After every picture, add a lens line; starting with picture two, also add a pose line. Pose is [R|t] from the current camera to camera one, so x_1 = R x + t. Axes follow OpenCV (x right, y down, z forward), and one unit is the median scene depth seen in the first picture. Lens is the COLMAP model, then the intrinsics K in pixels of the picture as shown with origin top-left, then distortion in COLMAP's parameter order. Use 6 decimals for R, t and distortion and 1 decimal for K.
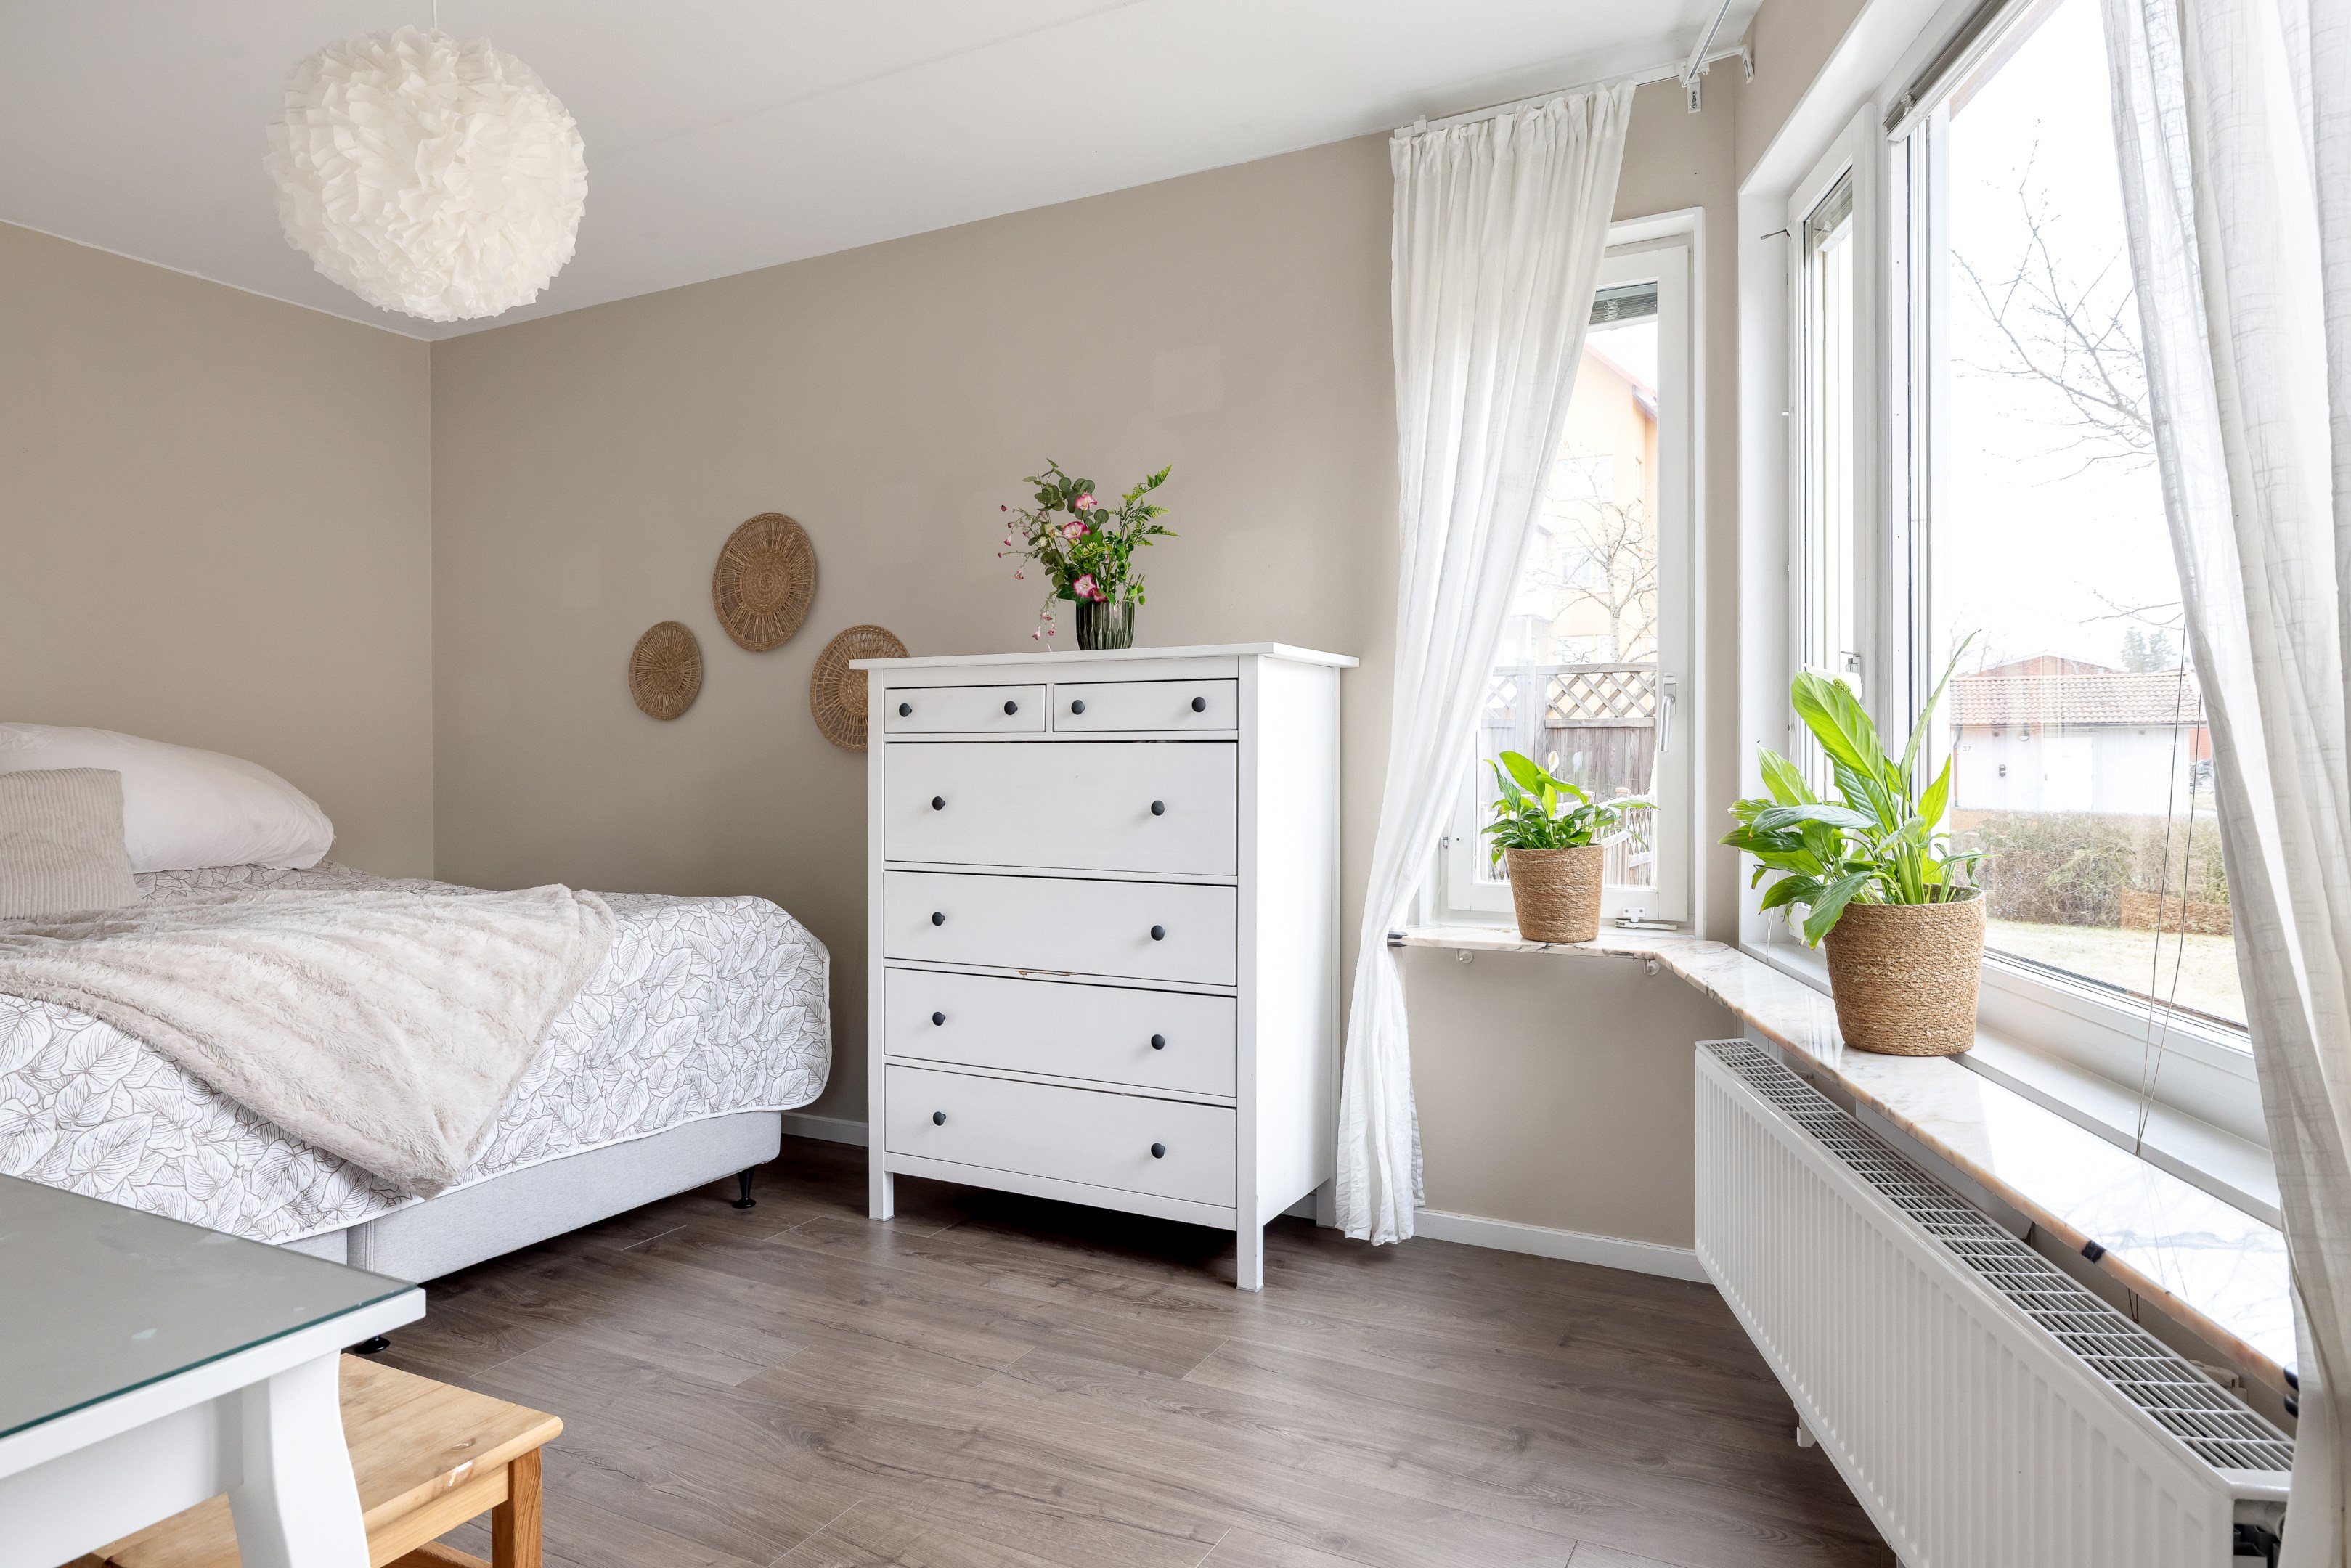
lens RADIAL K [[1387.9, 0, 1131.2], [0, 1387.9, 767.6], [0, 0, 1]] dist [-0.022745, 0.020646]
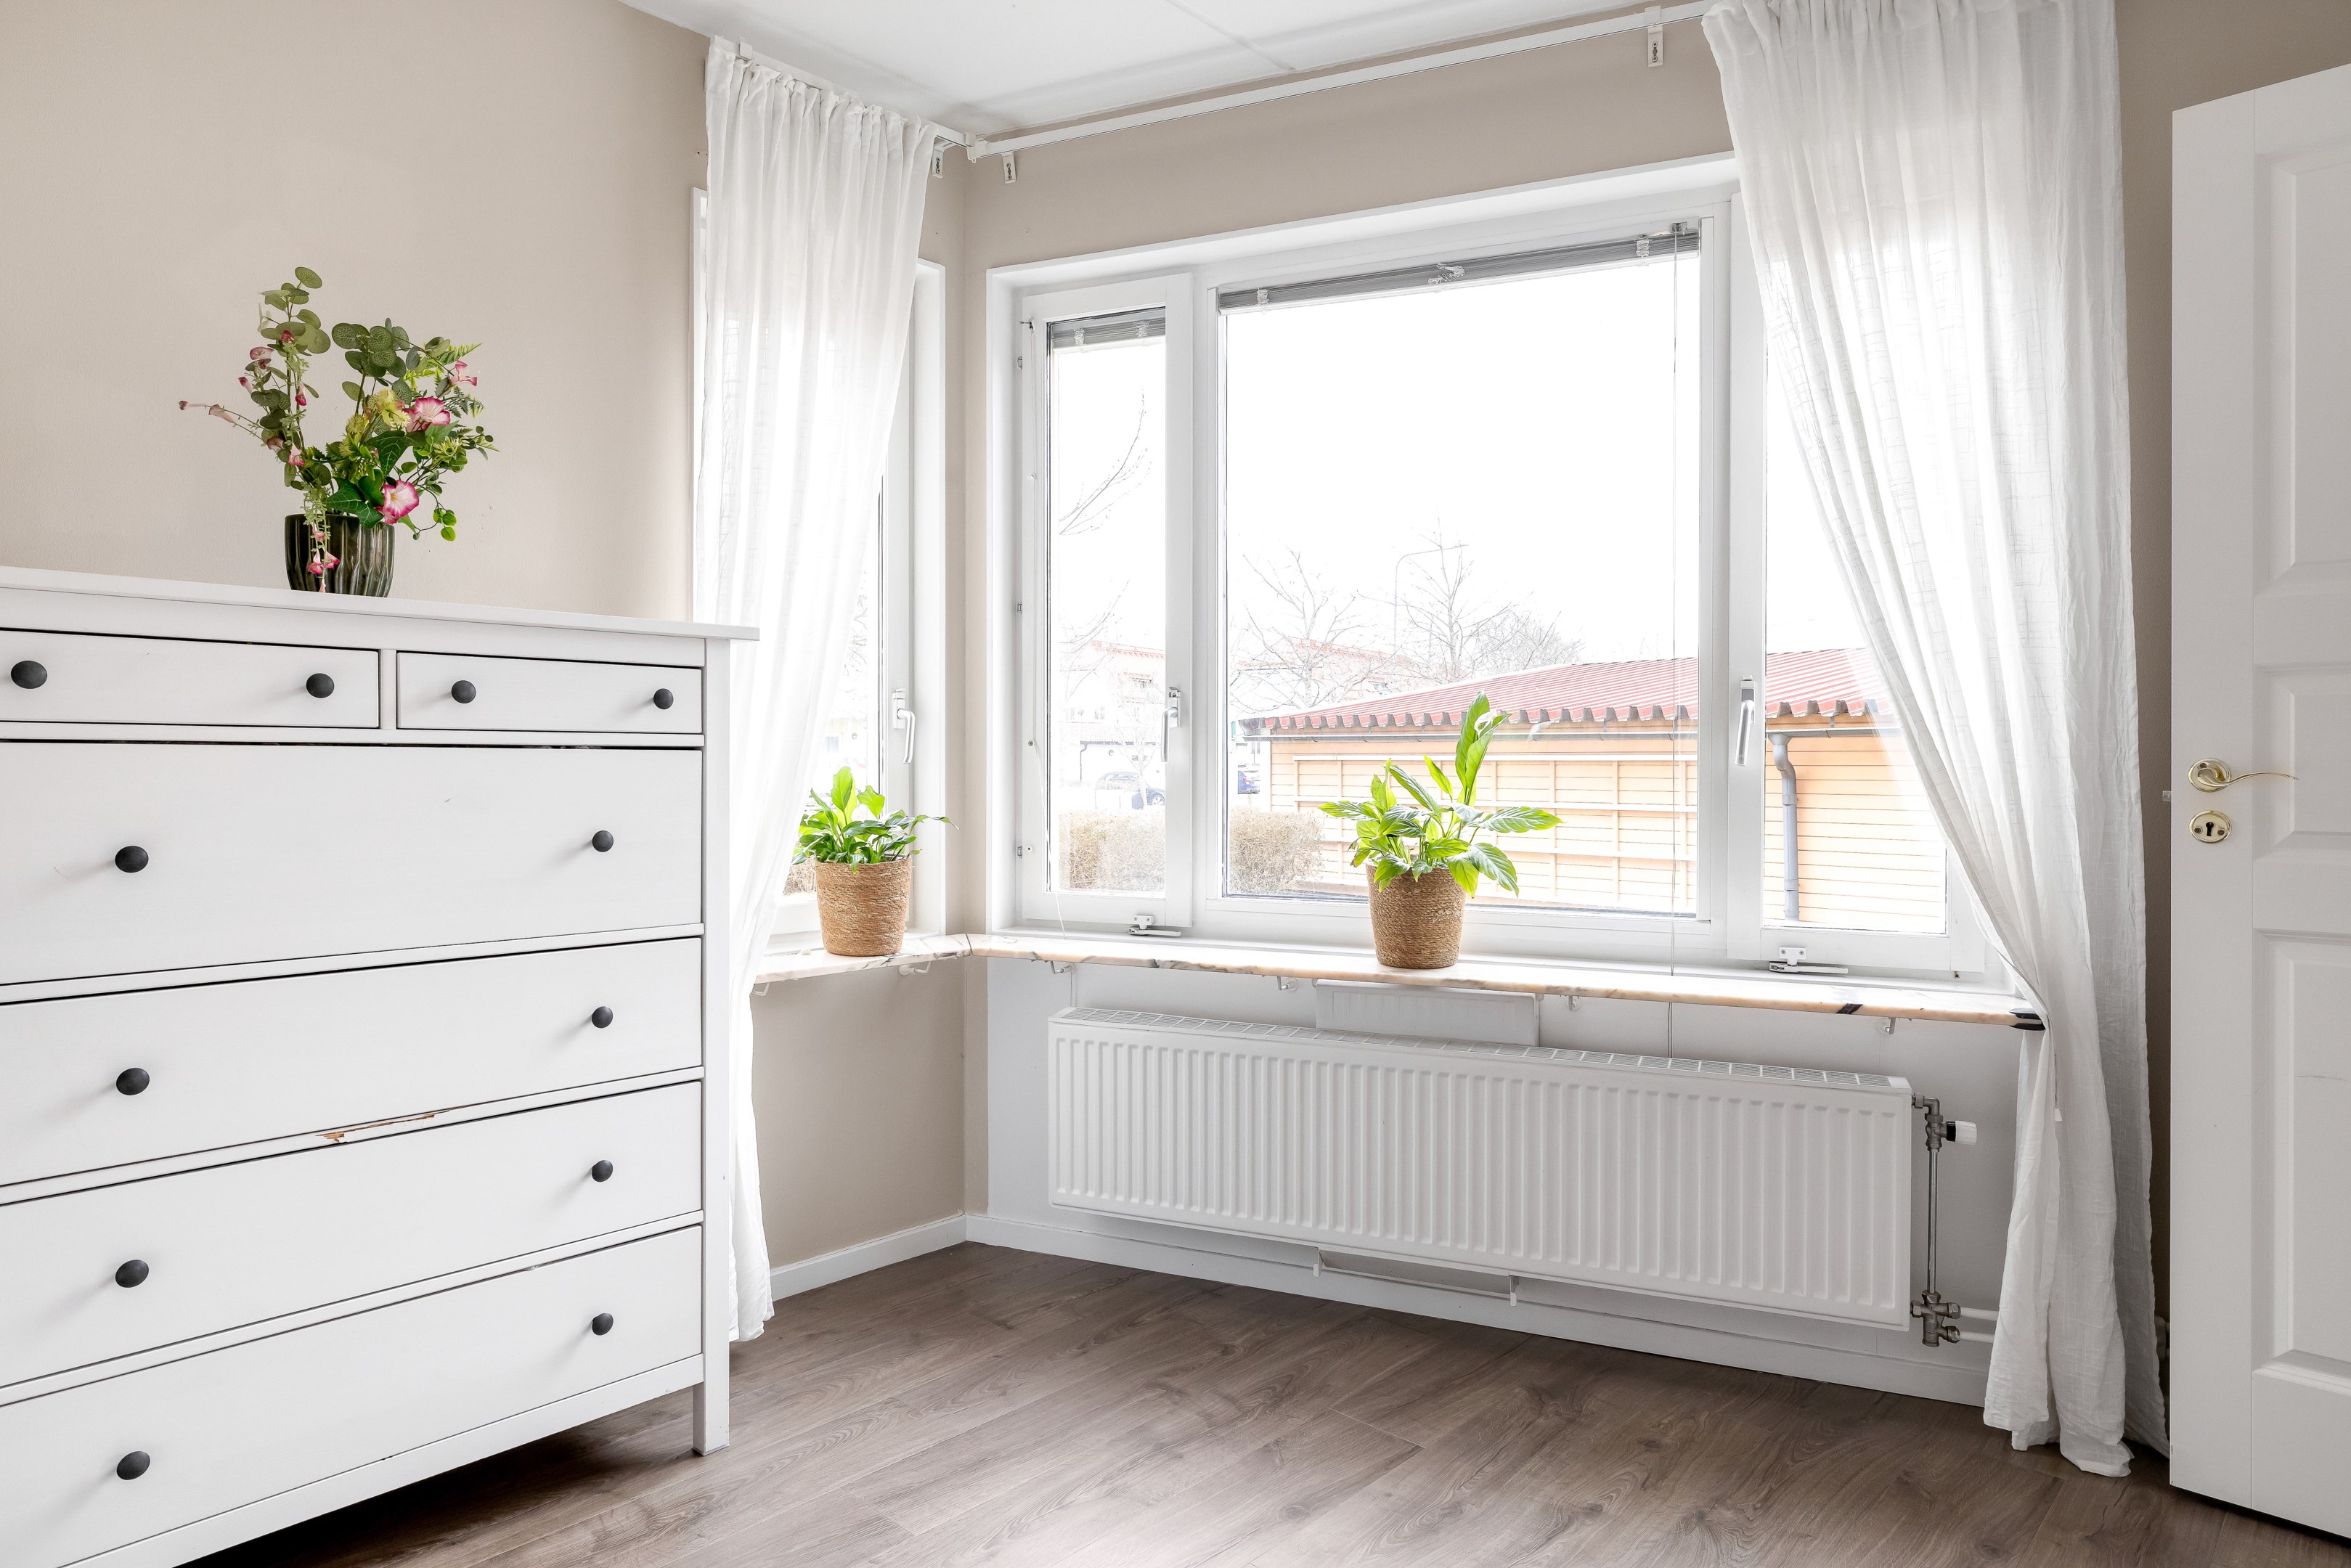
lens RADIAL K [[1387.9, 0, 1131.2], [0, 1387.9, 767.6], [0, 0, 1]] dist [-0.022745, 0.020646]
pose [[0.260234, -0.001737, 0.965544, -0.593706], [0.004656, 0.999989, 0.000544, -0.007549], [-0.965534, 0.004354, 0.260239, 0.554218]]
